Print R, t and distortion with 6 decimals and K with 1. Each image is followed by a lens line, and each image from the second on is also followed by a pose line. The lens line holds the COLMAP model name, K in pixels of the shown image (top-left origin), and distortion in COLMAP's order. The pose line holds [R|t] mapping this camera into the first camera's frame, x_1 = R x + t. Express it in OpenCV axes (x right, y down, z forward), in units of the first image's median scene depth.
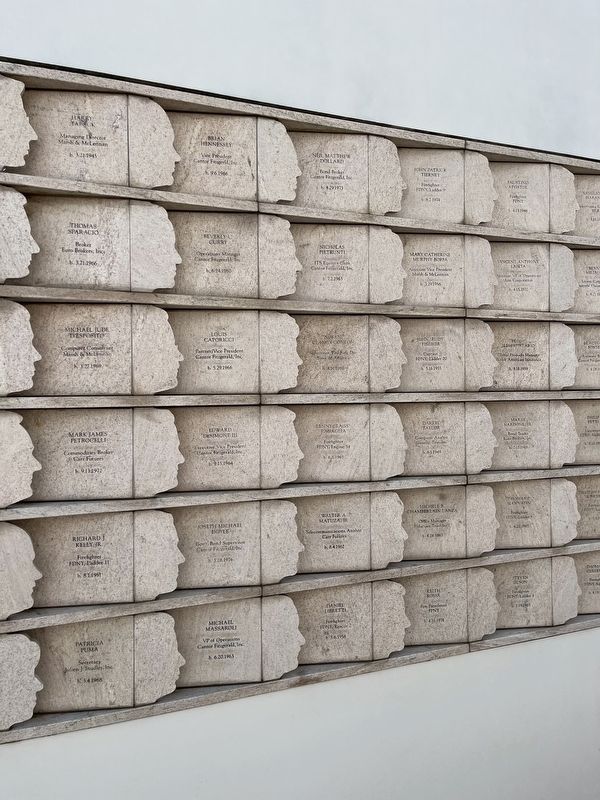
lens RADIAL K [[603.0, 0, 293.1], [0, 603.0, 402.5], [0, 0, 1]] dist [0.077074, -0.114187]
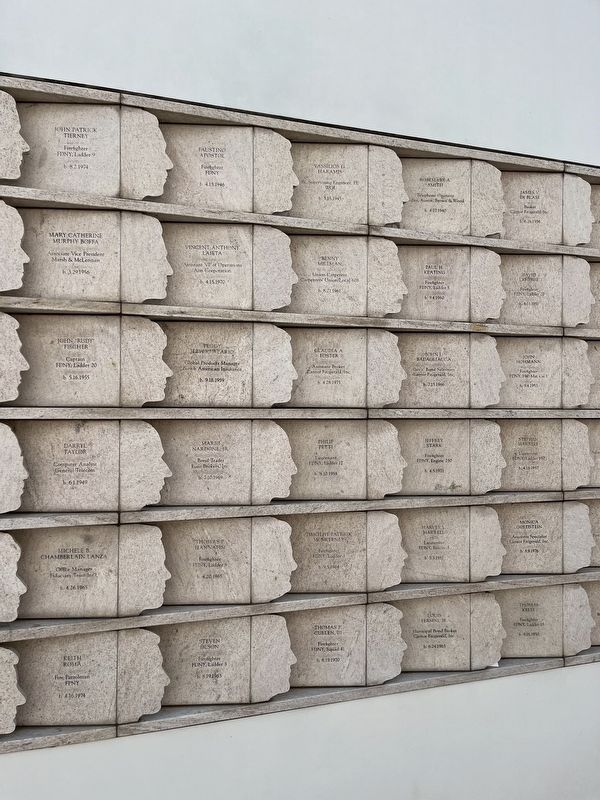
lens RADIAL K [[601.0, 0, 296.6], [0, 601.0, 407.8], [0, 0, 1]] dist [0.075784, -0.117543]
pose [[0.998086, 0.015682, -0.059816, 0.086619], [-0.016580, 0.999757, -0.014546, -0.001438], [0.059574, 0.015510, 0.998103, 0.034077]]
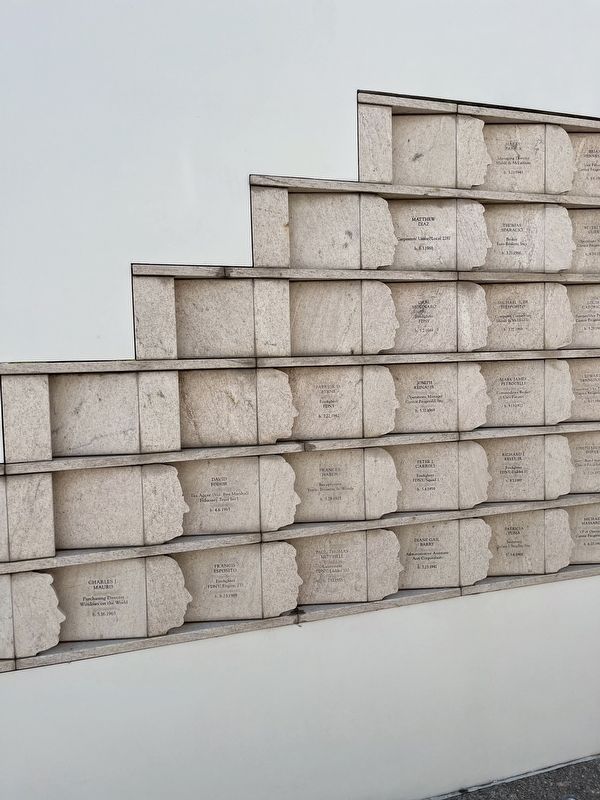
lens RADIAL K [[543.5, 0, 299.6], [0, 543.5, 392.1], [0, 0, 1]] dist [0.061020, -0.074665]
pose [[0.995815, -0.006031, -0.091191, 0.127500], [0.010832, 0.998575, 0.052248, -0.002158], [0.090746, -0.053017, 0.994462, 0.049951]]
